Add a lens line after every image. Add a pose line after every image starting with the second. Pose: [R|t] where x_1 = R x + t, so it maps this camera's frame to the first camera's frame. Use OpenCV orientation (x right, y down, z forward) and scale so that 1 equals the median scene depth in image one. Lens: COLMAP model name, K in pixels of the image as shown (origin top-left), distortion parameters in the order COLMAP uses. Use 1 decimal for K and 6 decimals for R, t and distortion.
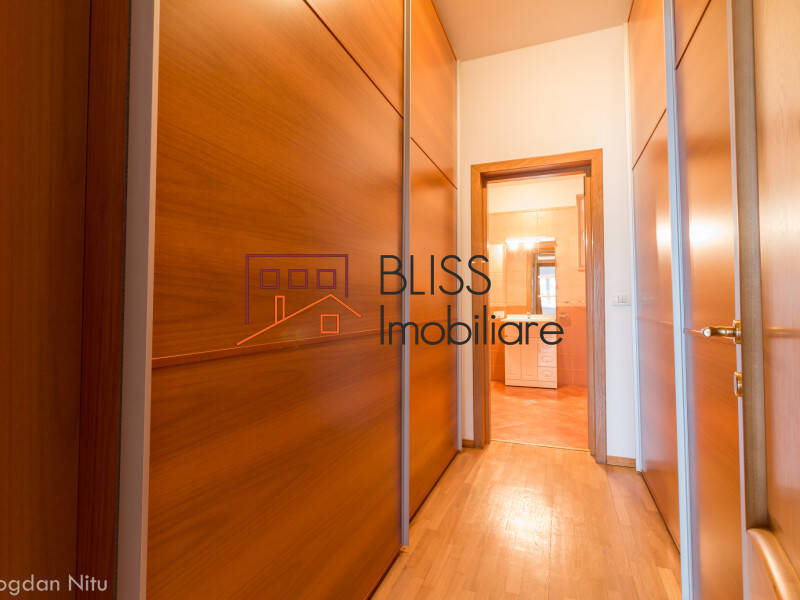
lens RADIAL K [[408.6, 0, 400.0], [0, 408.6, 300.0], [0, 0, 1]] dist [-0.000953, -0.000333]
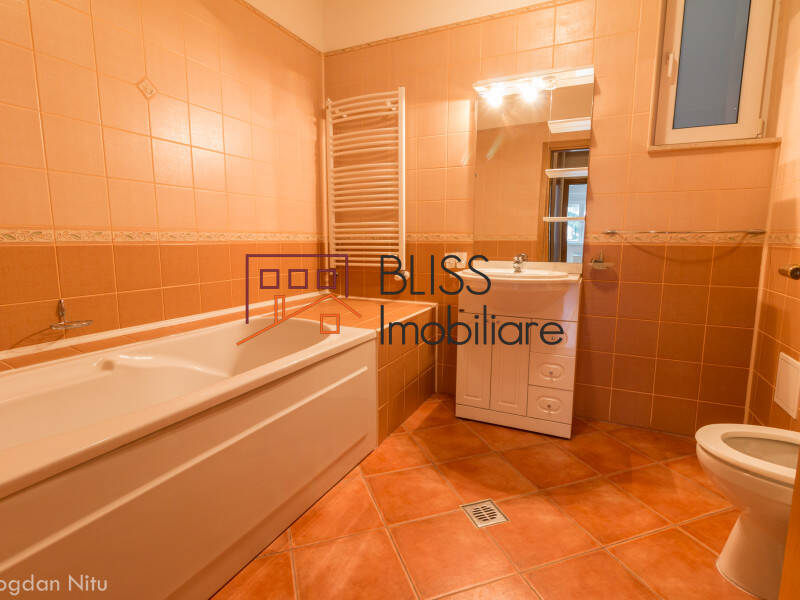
lens RADIAL K [[408.6, 0, 400.0], [0, 408.6, 300.0], [0, 0, 1]] dist [-0.000953, -0.000333]
pose [[0.998514, 0.016014, -0.052084, 0.211282], [-0.007143, 0.986061, 0.166231, 0.004433], [0.054020, -0.165612, 0.984710, 0.553735]]
